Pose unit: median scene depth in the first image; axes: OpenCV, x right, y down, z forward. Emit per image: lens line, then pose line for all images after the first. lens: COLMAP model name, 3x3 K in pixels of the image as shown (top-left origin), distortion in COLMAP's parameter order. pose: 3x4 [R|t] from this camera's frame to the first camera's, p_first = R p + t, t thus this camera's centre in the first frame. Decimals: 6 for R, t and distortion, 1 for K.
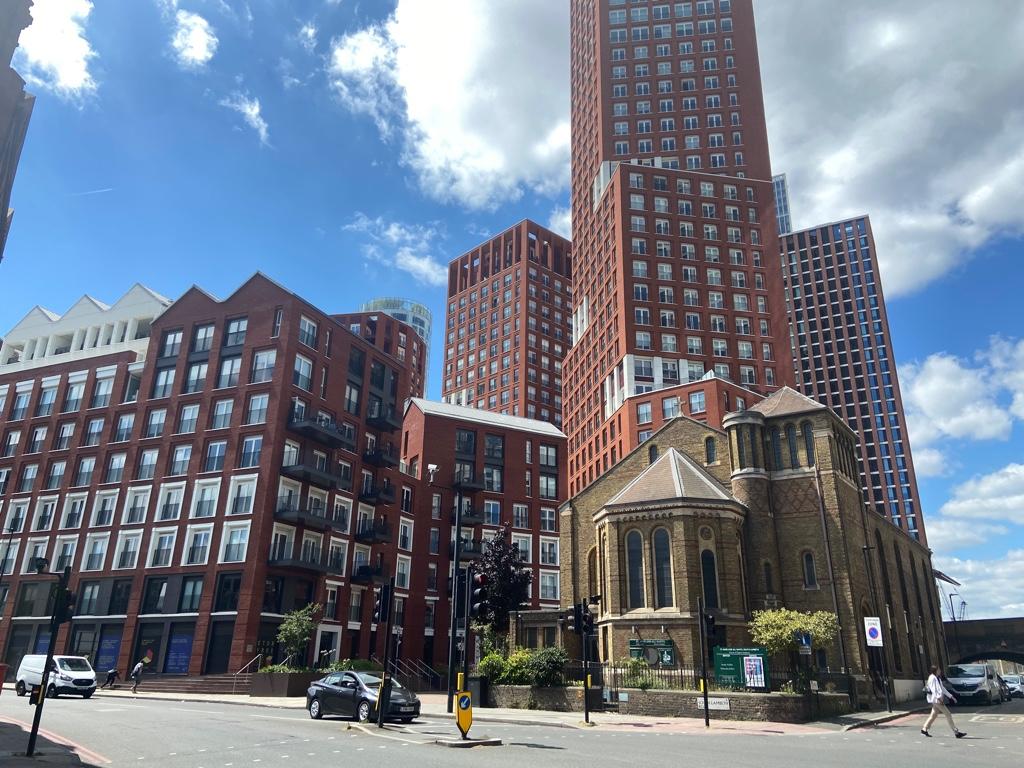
lens RADIAL K [[770.9, 0, 512.0], [0, 770.9, 384.0], [0, 0, 1]] dist [0.049786, -0.002176]
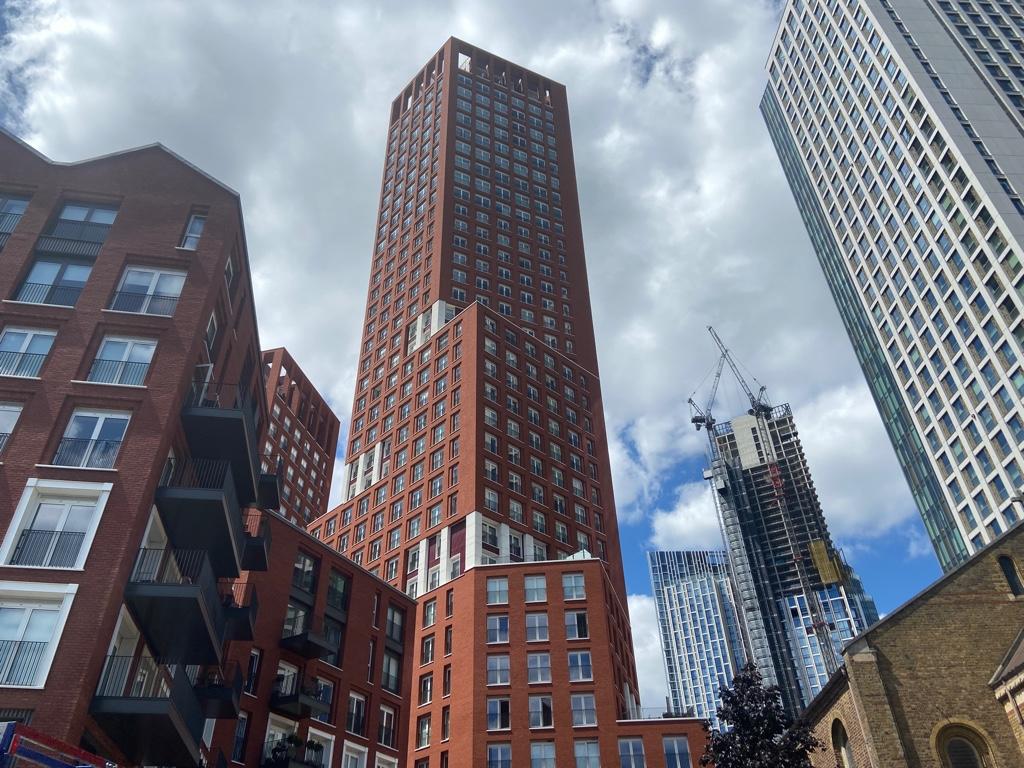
lens RADIAL K [[770.9, 0, 512.0], [0, 770.9, 384.0], [0, 0, 1]] dist [0.049786, -0.002176]
pose [[0.840692, 0.306960, 0.446108, -0.205494], [-0.155861, 0.926119, -0.343528, 0.103420], [-0.518598, 0.219271, 0.826424, 0.307641]]
